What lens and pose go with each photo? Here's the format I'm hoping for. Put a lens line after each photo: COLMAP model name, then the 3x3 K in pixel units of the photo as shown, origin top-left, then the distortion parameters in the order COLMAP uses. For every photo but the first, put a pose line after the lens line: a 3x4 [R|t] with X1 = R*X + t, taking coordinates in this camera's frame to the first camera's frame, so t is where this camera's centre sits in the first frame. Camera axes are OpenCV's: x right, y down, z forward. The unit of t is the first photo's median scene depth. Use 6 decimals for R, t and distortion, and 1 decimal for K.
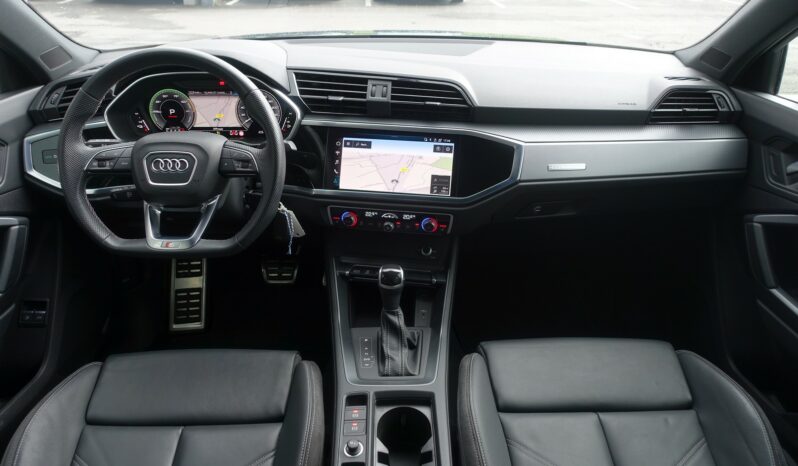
lens RADIAL K [[545.8, 0, 398.0], [0, 545.8, 232.1], [0, 0, 1]] dist [0.001840, -0.006137]
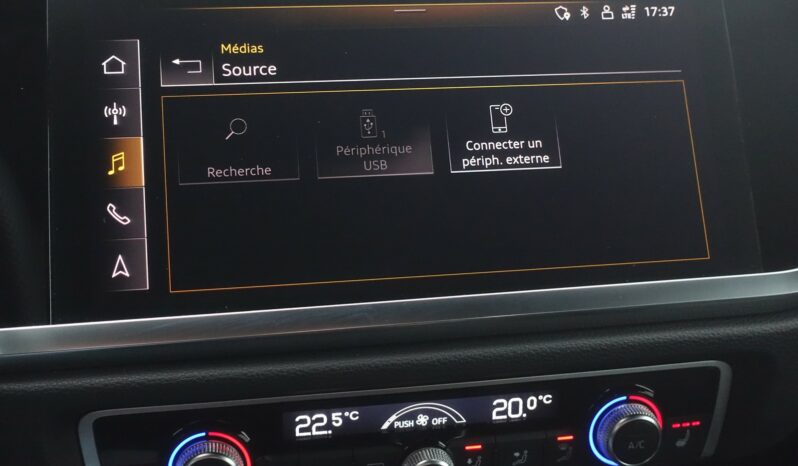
lens RADIAL K [[1046.9, 0, 386.3], [0, 1046.9, 233.2], [0, 0, 1]] dist [-0.021320, 0.000000]
pose [[0.941171, -0.101992, 0.322170, -0.143273], [0.157674, 0.975767, -0.151714, -0.039892], [-0.298890, 0.193587, 0.934446, 0.661718]]
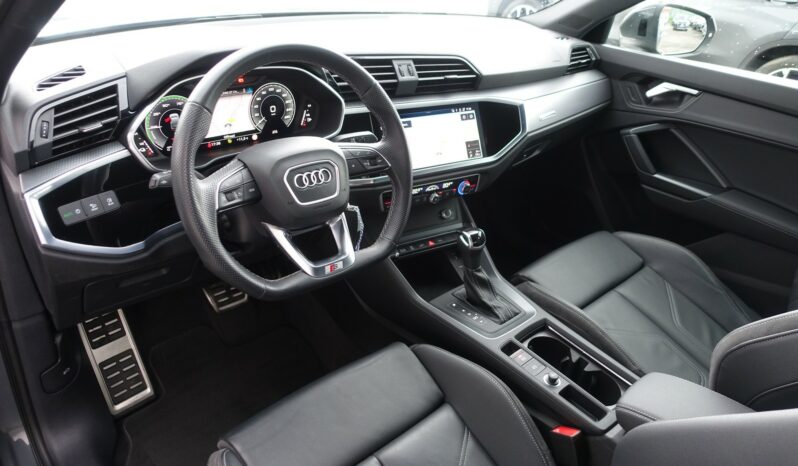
lens RADIAL K [[545.8, 0, 397.6], [0, 545.8, 233.1], [0, 0, 1]] dist [0.001840, -0.006137]
pose [[0.763668, -0.273598, 0.584770, -0.723775], [0.241209, 0.961085, 0.134665, -0.106785], [-0.598857, 0.038212, 0.799944, 0.204749]]
